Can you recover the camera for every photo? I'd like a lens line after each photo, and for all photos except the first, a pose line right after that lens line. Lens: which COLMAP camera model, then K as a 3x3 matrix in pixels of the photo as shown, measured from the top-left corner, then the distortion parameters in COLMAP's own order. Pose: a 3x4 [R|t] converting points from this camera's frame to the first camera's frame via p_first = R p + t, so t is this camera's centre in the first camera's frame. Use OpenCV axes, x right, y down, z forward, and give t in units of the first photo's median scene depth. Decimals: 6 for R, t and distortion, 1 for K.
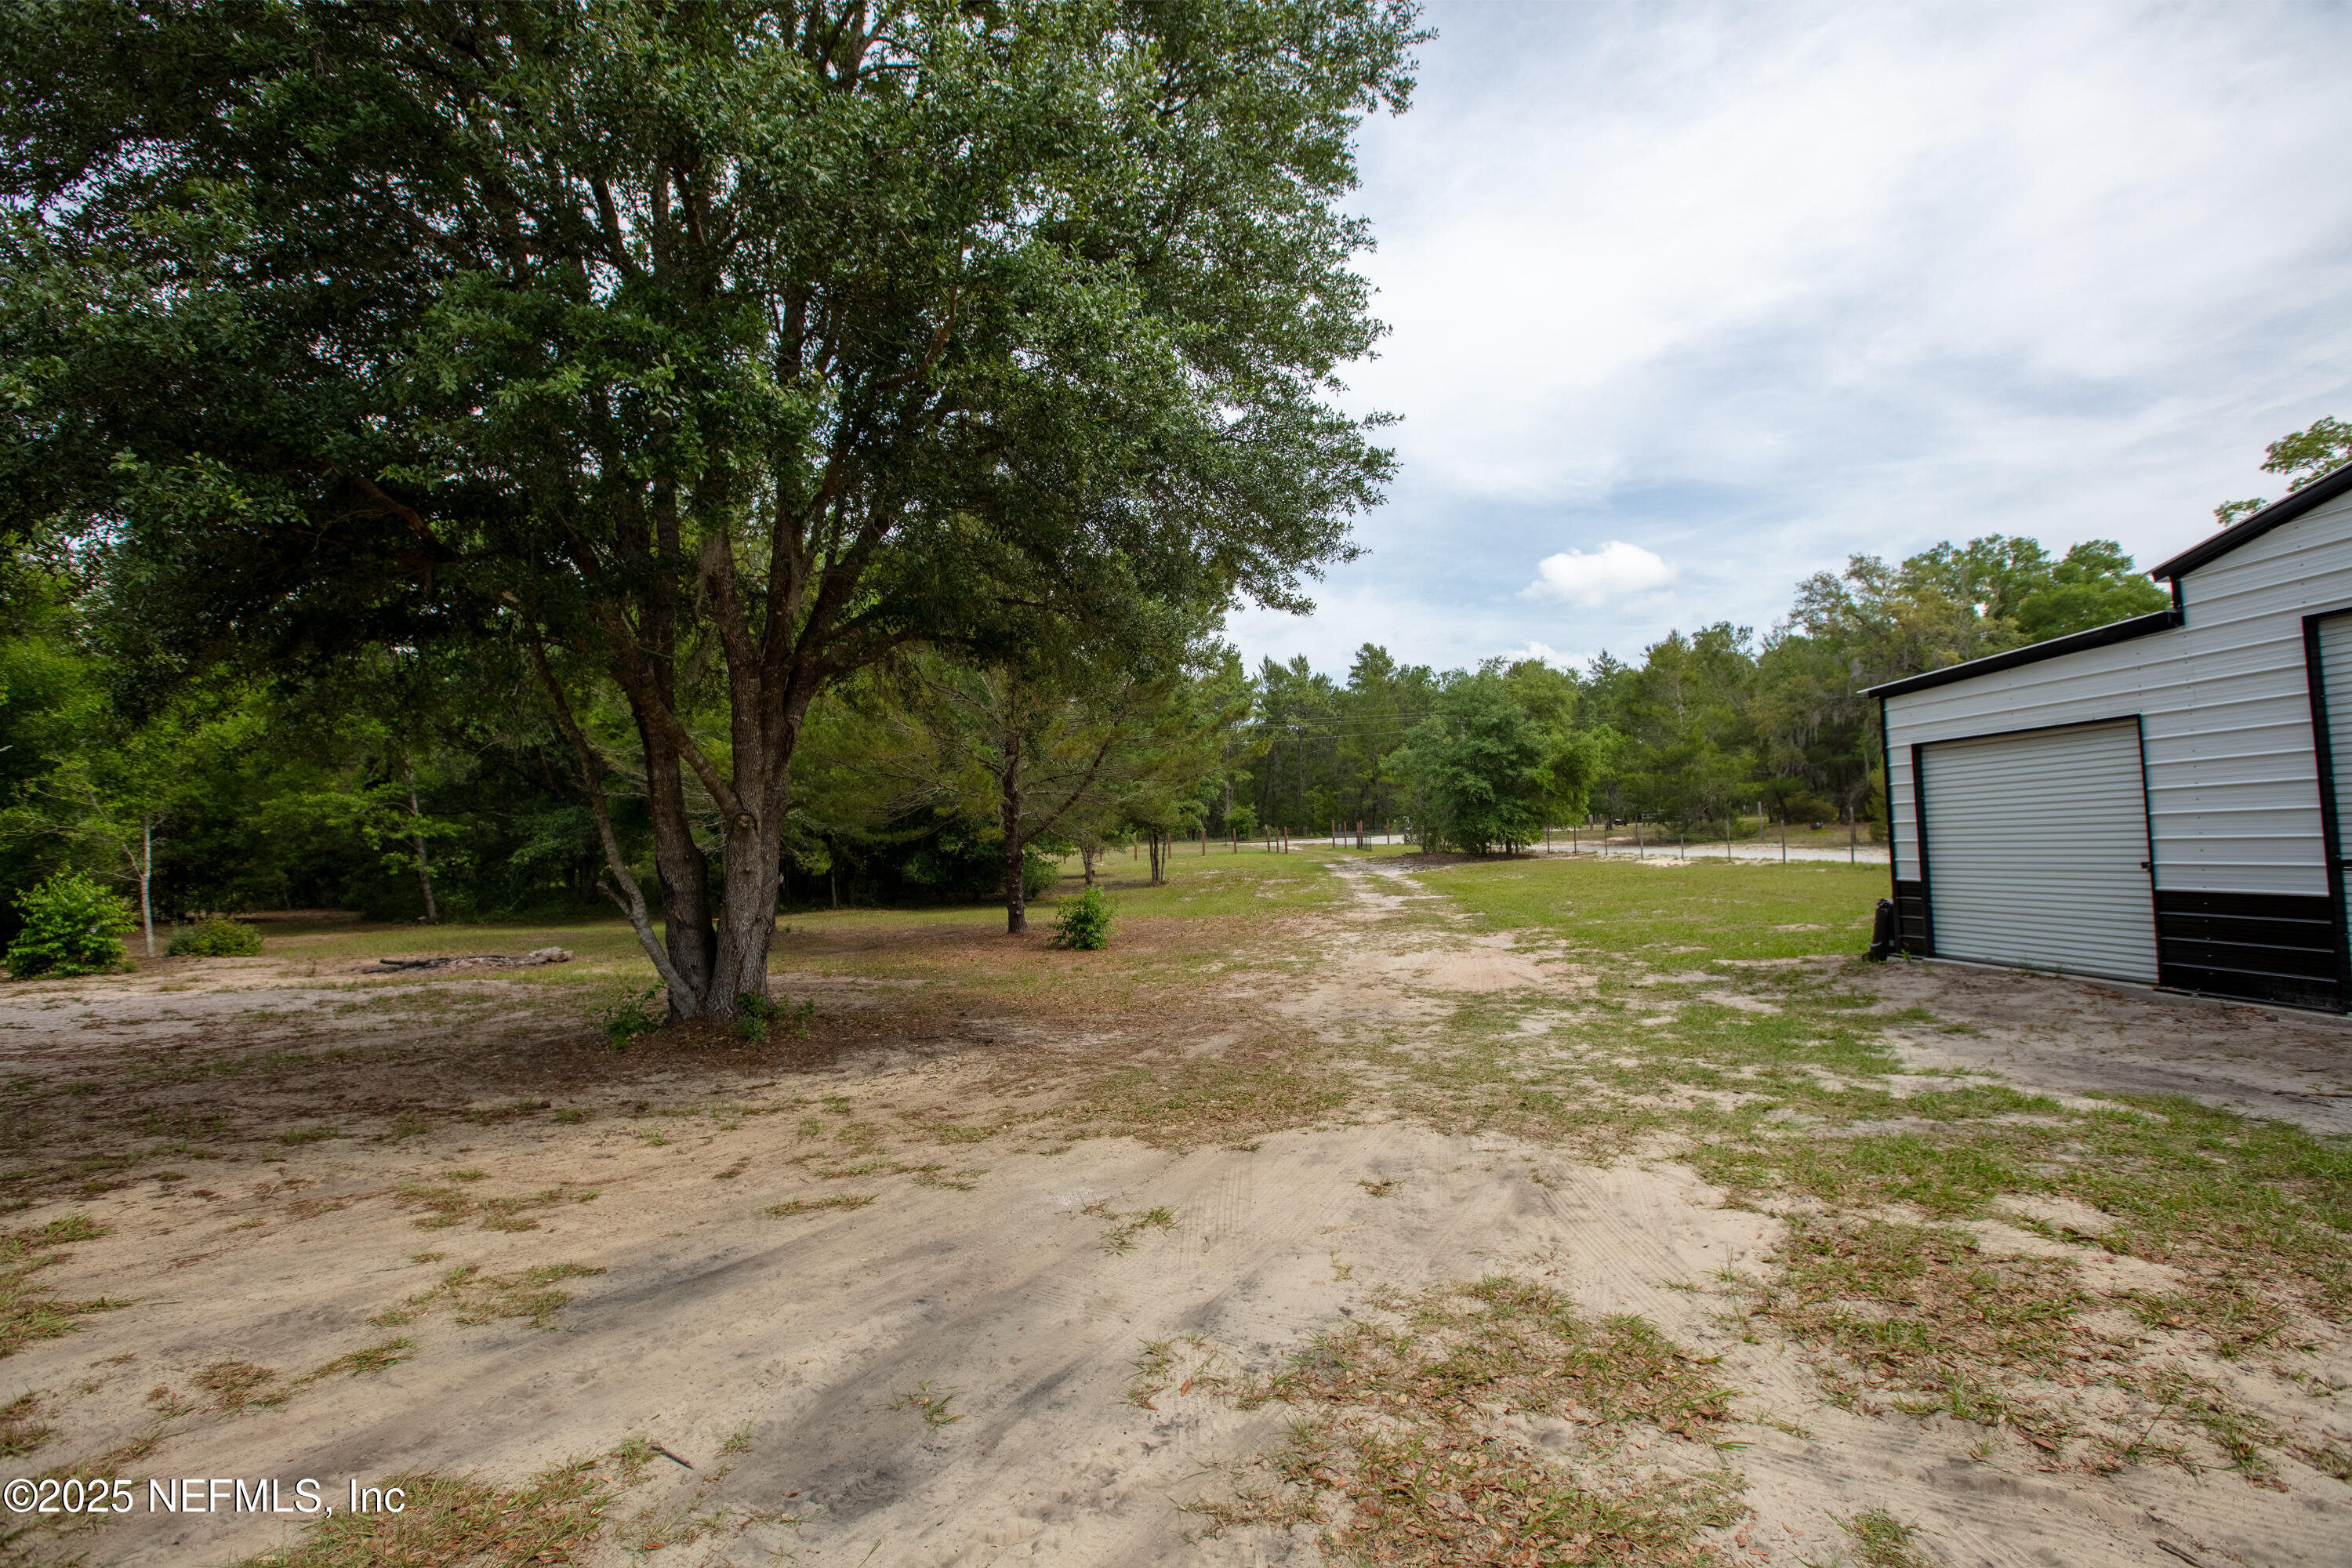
lens RADIAL K [[1101.3, 0, 1176.0], [0, 1101.3, 784.0], [0, 0, 1]] dist [0.001773, 0.020023]
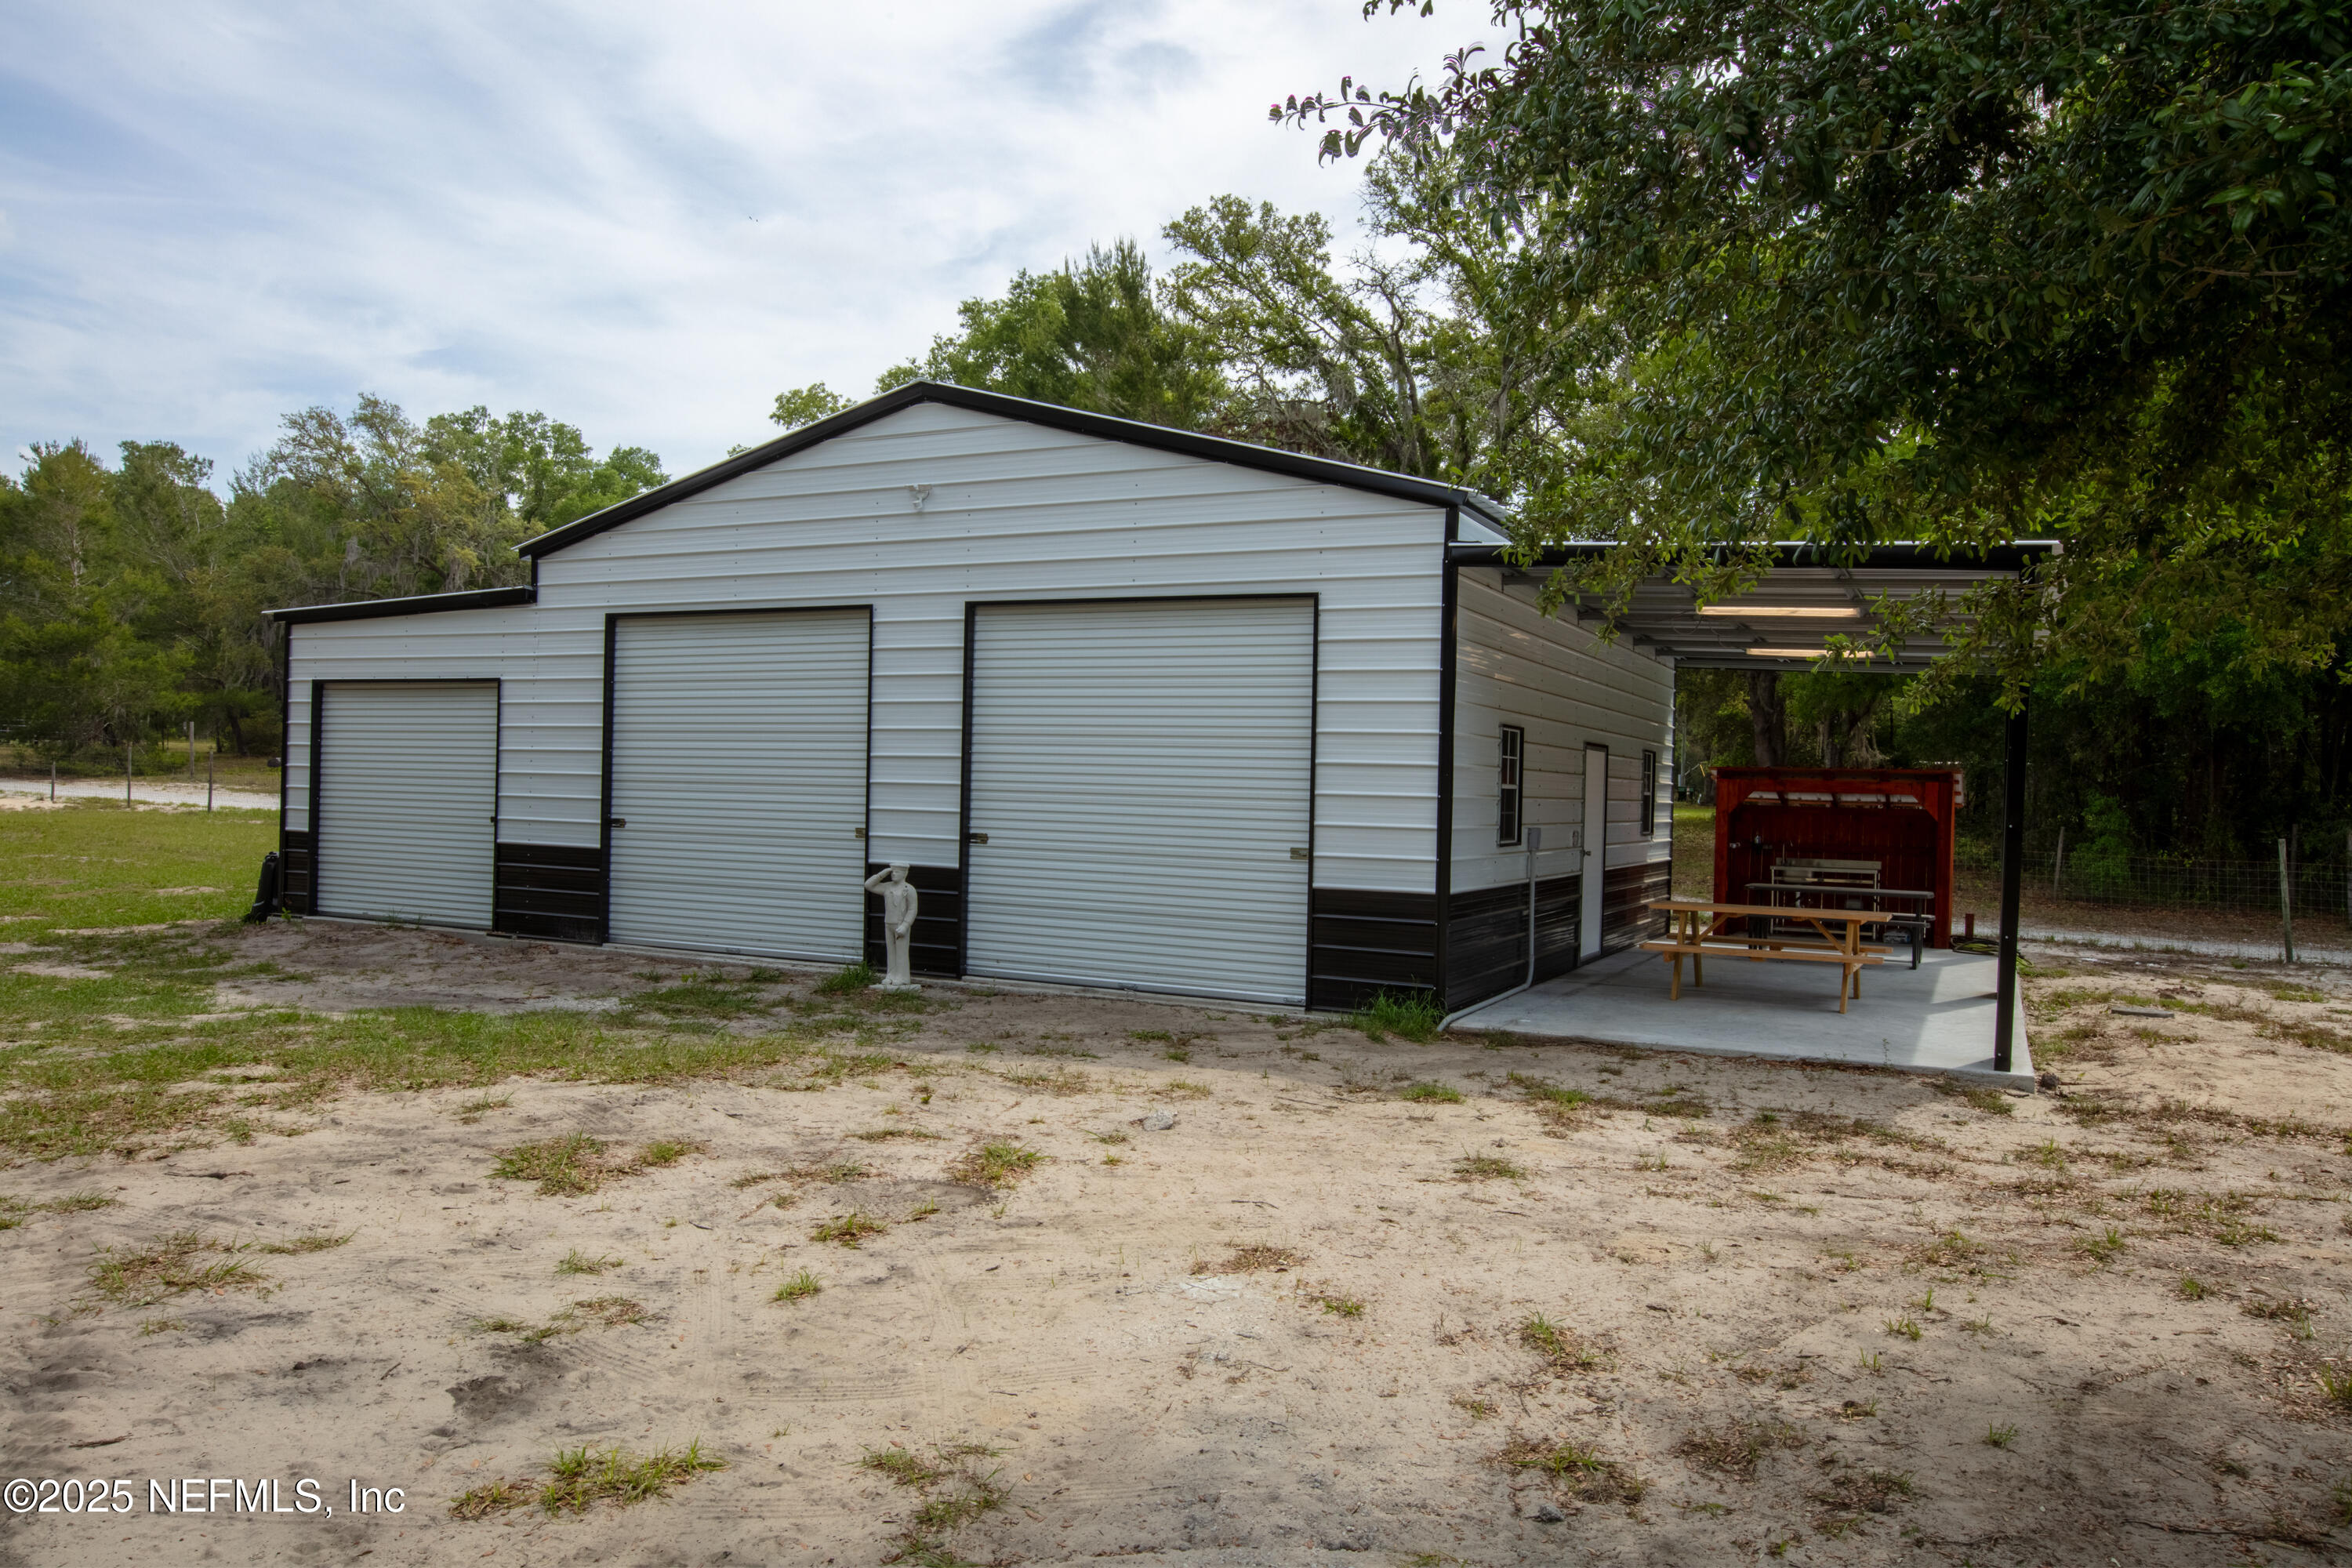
lens RADIAL K [[1612.1, 0, 1176.0], [0, 1612.1, 784.0], [0, 0, 1]] dist [-0.002553, 0.042695]
pose [[0.515691, 0.052437, 0.855169, -0.118442], [-0.097513, 0.995232, -0.002222, -0.021681], [-0.851208, -0.082244, 0.518345, -0.361396]]
